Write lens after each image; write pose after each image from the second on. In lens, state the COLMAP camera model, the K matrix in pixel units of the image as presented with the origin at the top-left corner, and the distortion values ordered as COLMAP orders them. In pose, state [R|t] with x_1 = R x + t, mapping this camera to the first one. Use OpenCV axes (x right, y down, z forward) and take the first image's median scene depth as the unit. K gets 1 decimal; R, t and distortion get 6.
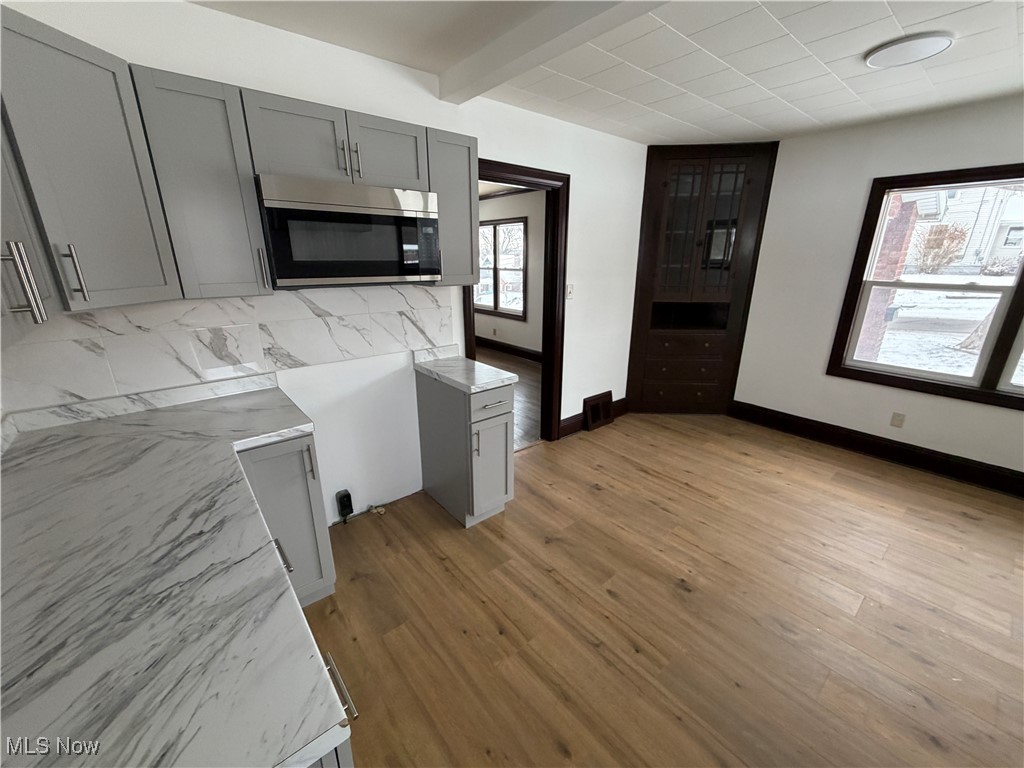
lens RADIAL K [[406.9, 0, 508.8], [0, 406.9, 382.8], [0, 0, 1]] dist [-0.000997, -0.000113]
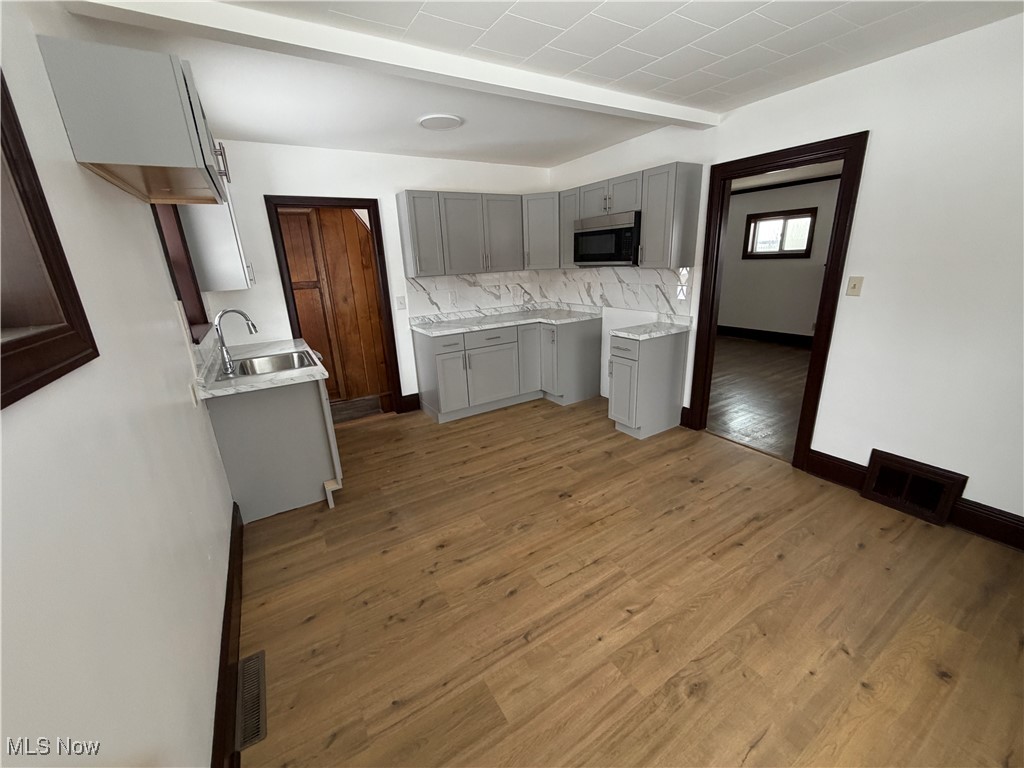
lens RADIAL K [[406.9, 0, 510.4], [0, 406.9, 383.3], [0, 0, 1]] dist [-0.000997, -0.000113]
pose [[-0.141801, 0.296126, -0.944564, 1.555657], [-0.254101, 0.911344, 0.323858, -0.222391], [0.956726, 0.285938, -0.053984, 0.758158]]
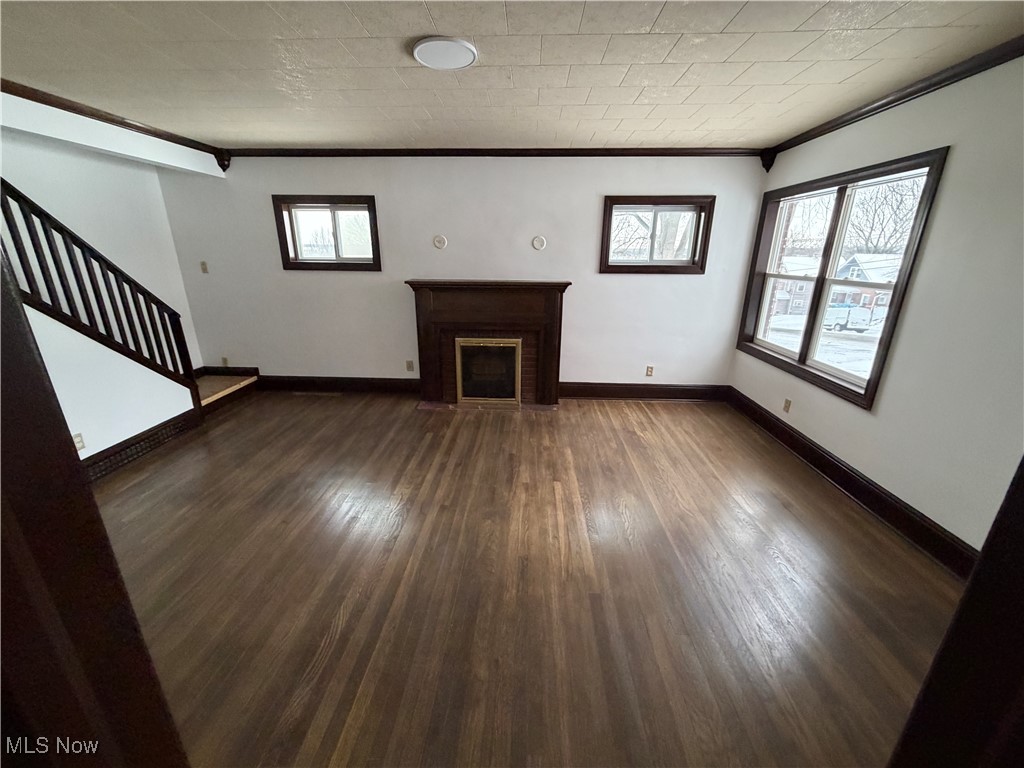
lens RADIAL K [[406.9, 0, 509.7], [0, 406.9, 382.5], [0, 0, 1]] dist [-0.000997, -0.000113]
pose [[0.741823, 0.208844, -0.637246, 0.080738], [-0.207186, 0.975155, 0.078399, -0.396568], [0.637787, 0.073870, 0.766662, 1.310915]]
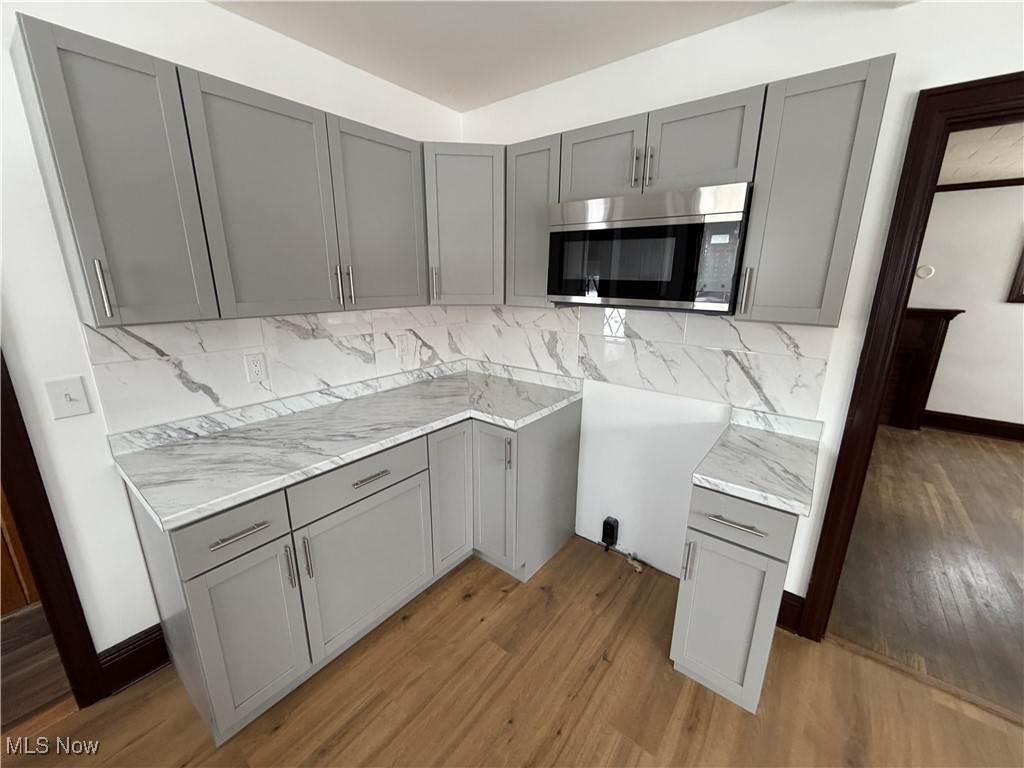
lens RADIAL K [[406.9, 0, 509.9], [0, 406.9, 382.8], [0, 0, 1]] dist [-0.000997, -0.000113]
pose [[0.209909, 0.250708, -0.945031, 0.421231], [-0.299668, 0.936543, 0.181894, -0.155082], [0.930665, 0.245015, 0.271718, 0.507391]]
